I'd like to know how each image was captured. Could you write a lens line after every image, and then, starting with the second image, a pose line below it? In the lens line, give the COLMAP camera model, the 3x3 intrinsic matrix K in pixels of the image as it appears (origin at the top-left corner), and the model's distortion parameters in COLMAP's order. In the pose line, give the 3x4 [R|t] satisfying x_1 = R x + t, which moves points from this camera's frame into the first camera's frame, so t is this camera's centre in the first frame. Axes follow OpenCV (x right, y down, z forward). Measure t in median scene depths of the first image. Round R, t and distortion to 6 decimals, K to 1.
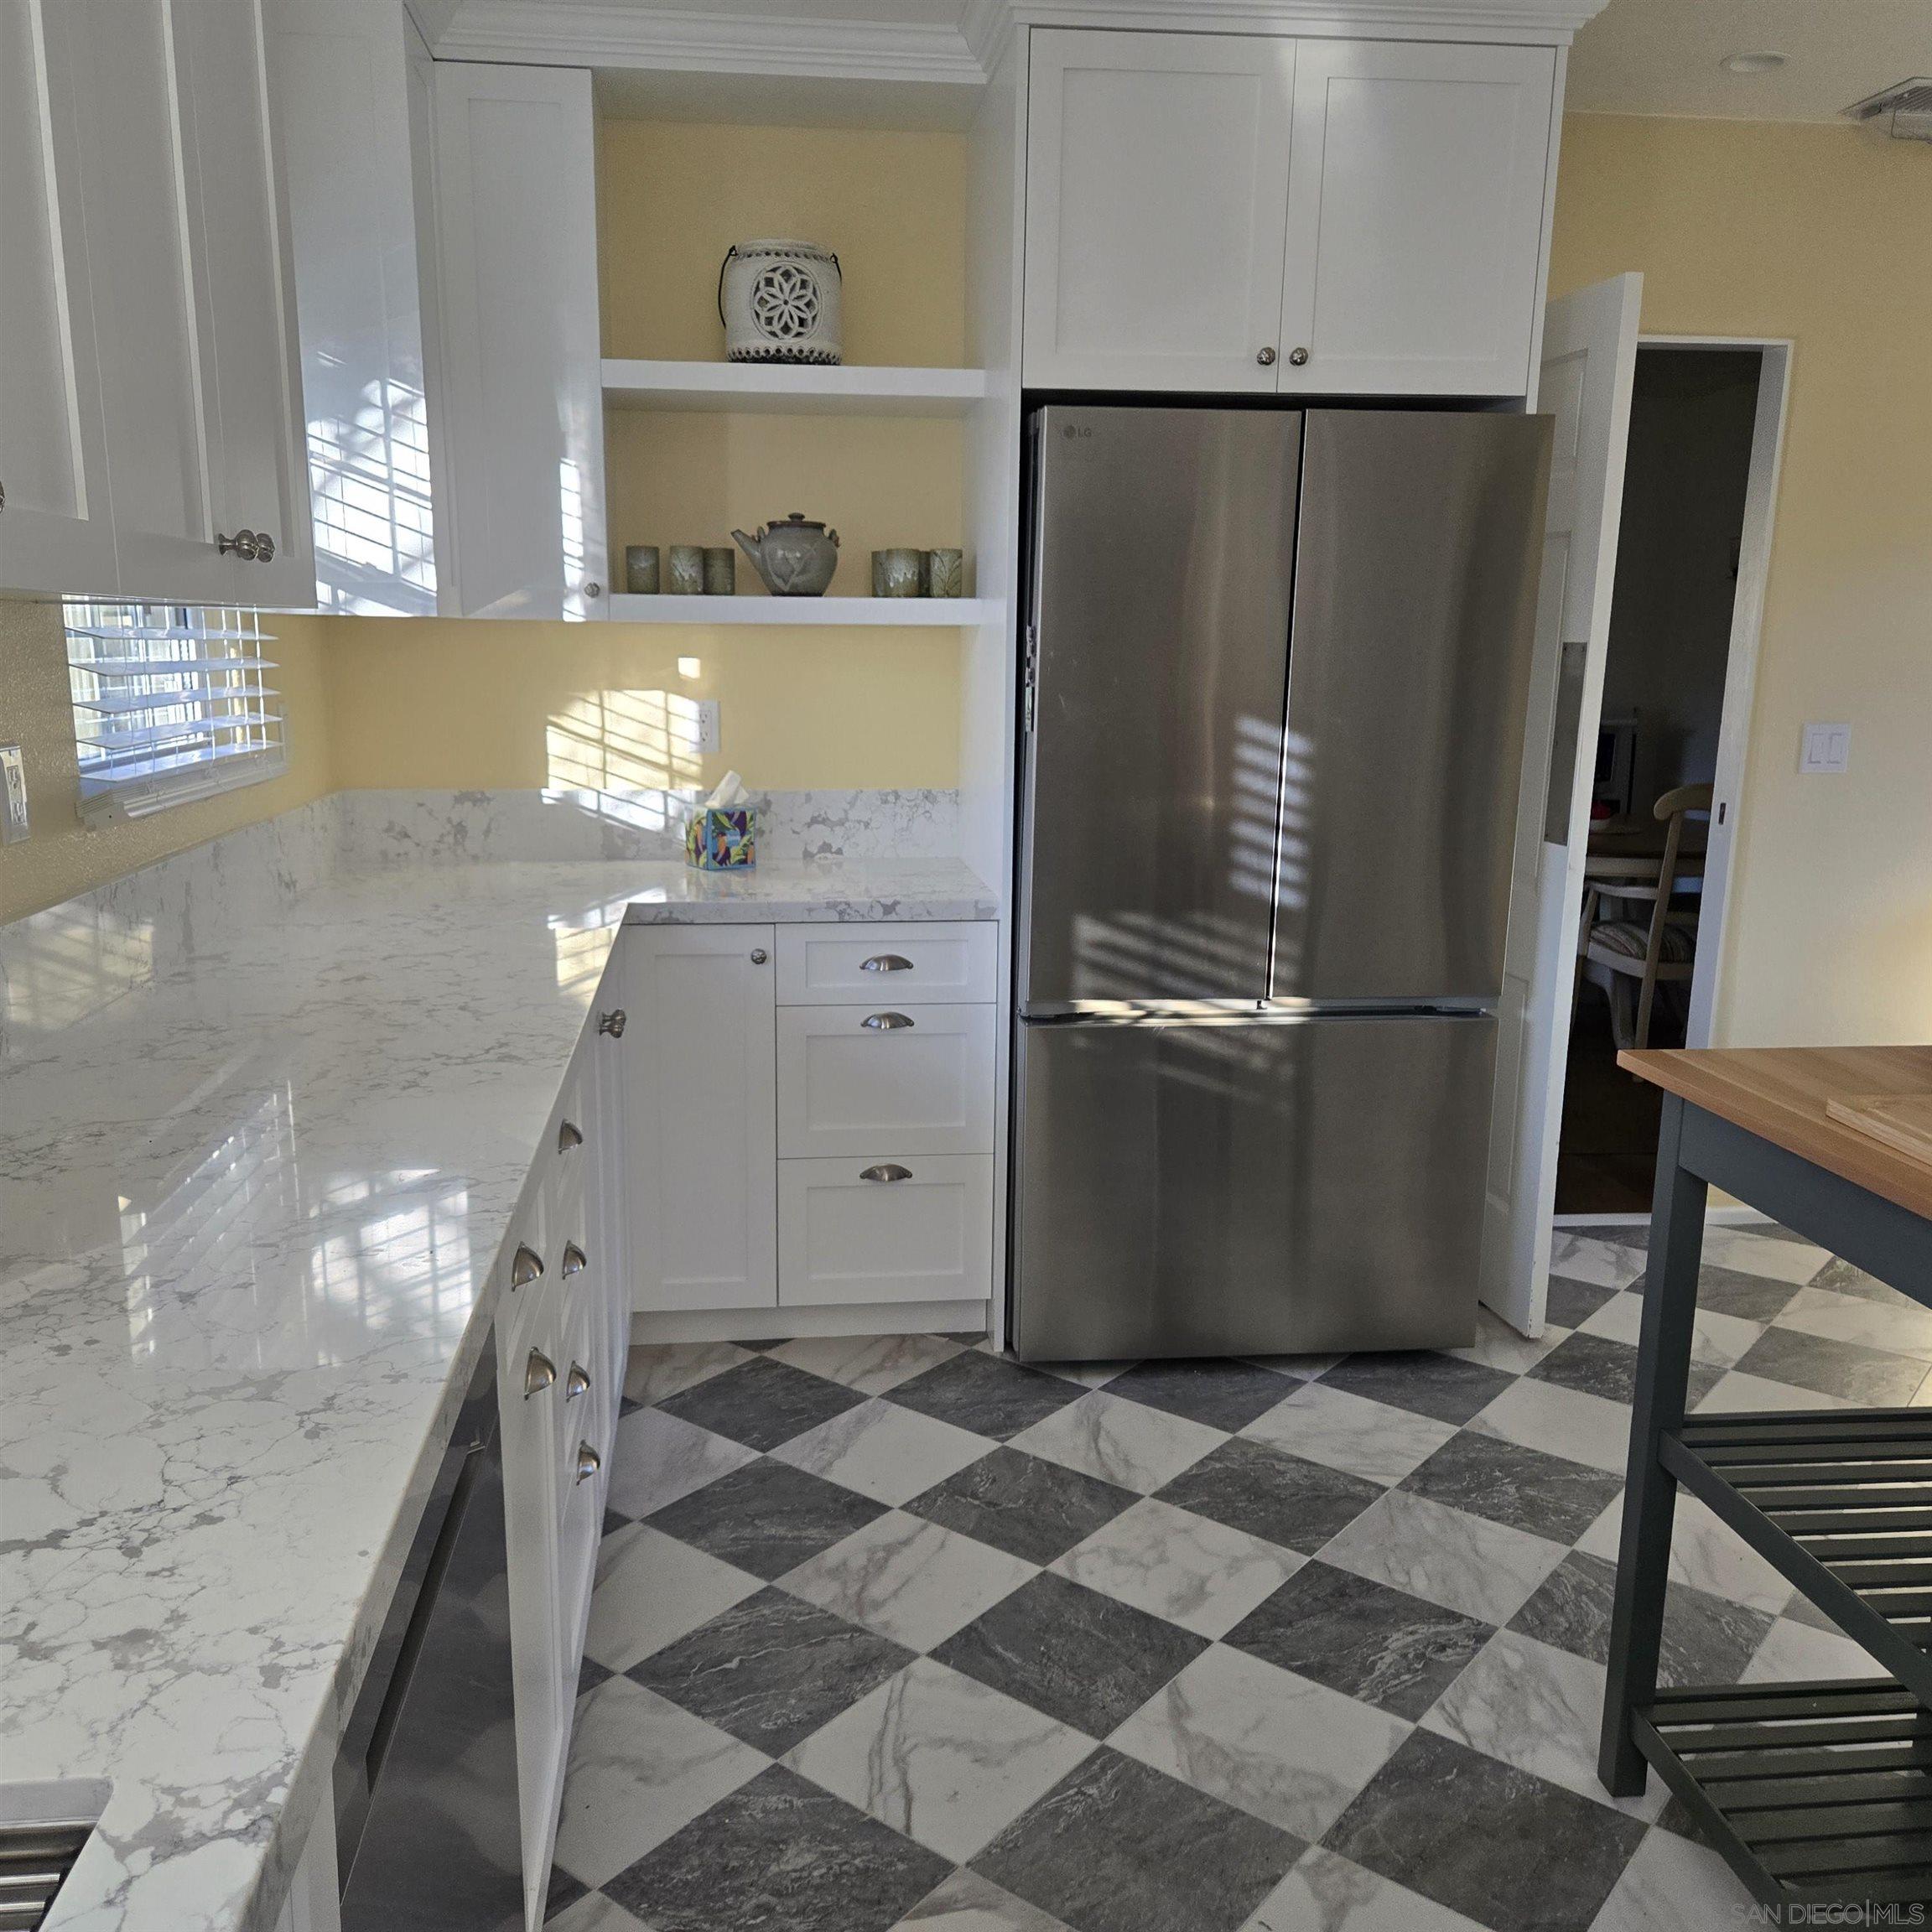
lens RADIAL K [[1724.9, 0, 935.3], [0, 1724.9, 1005.0], [0, 0, 1]] dist [0.077462, -0.076208]
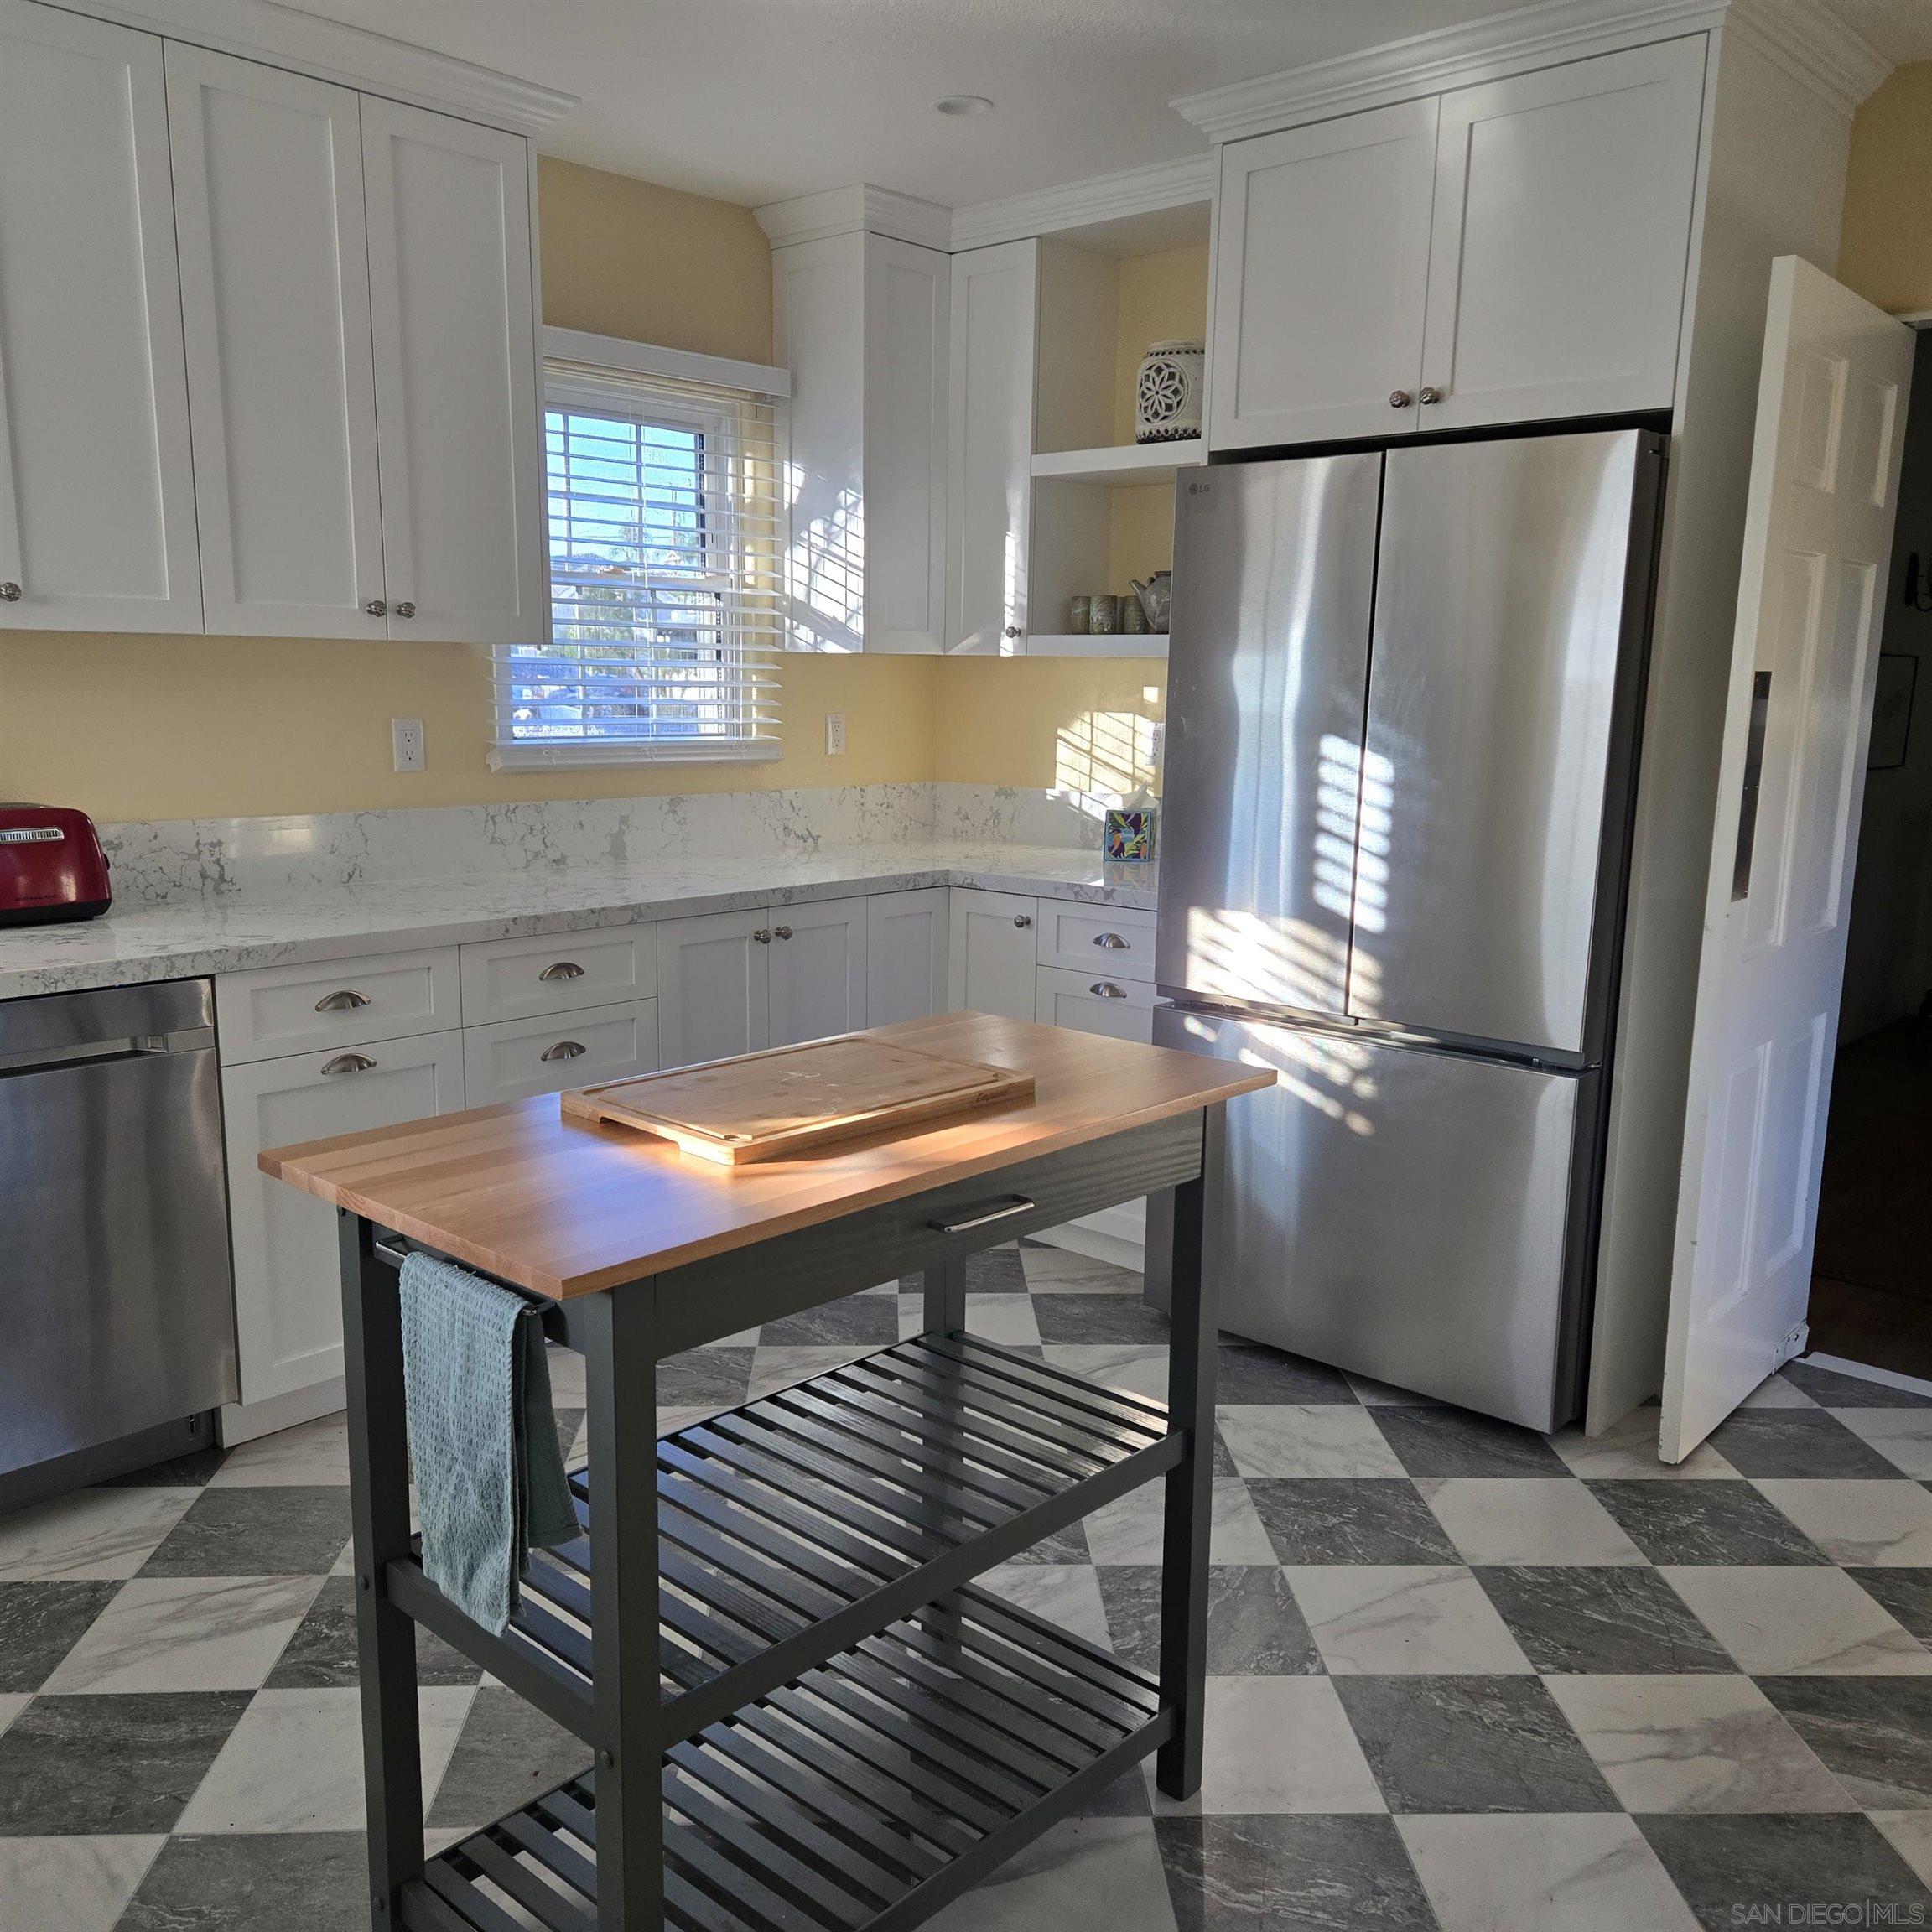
lens RADIAL K [[1724.9, 0, 979.3], [0, 1724.9, 988.0], [0, 0, 1]] dist [0.077462, -0.076208]
pose [[0.664289, 0.138349, -0.734561, 0.959452], [-0.164436, 0.985696, 0.036943, -0.026136], [0.729164, 0.096247, 0.677537, 0.166026]]
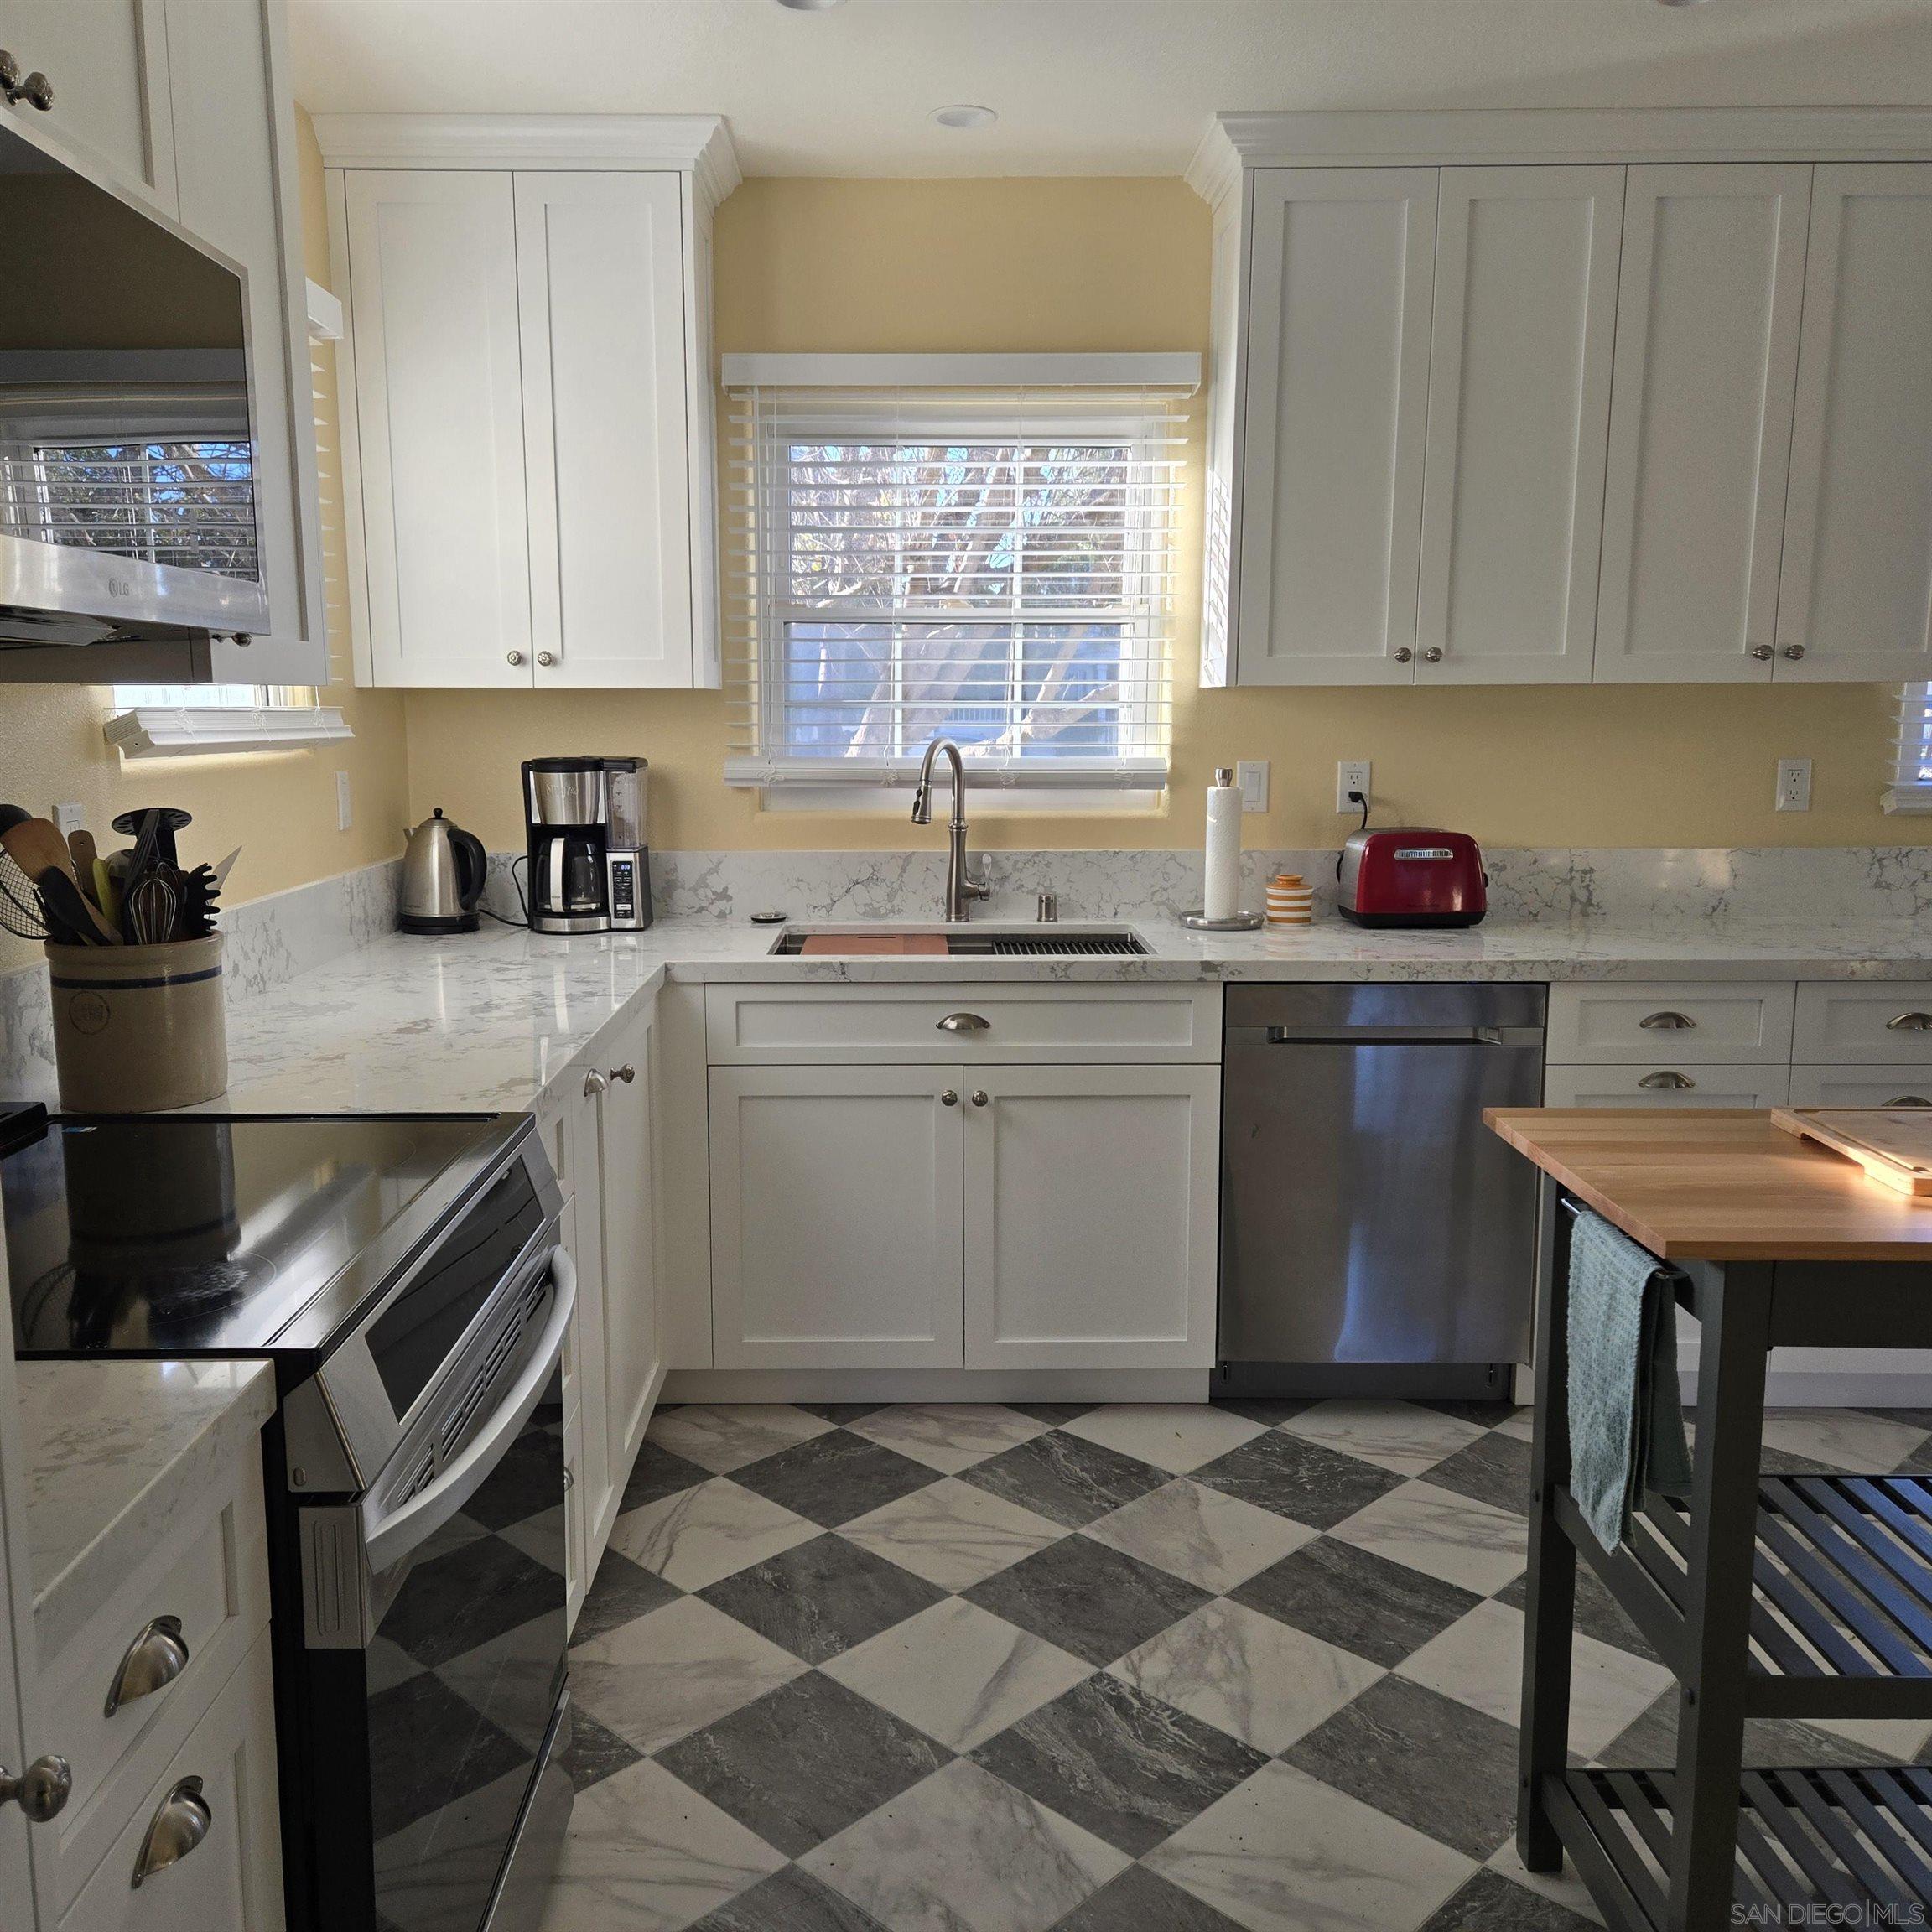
lens RADIAL K [[1724.9, 0, 902.4], [0, 1724.9, 962.6], [0, 0, 1]] dist [0.077462, -0.076208]
pose [[-0.113122, 0.140841, -0.983548, 1.098182], [-0.203954, 0.965531, 0.161719, -0.034573], [0.972423, 0.218893, -0.080498, 0.205052]]
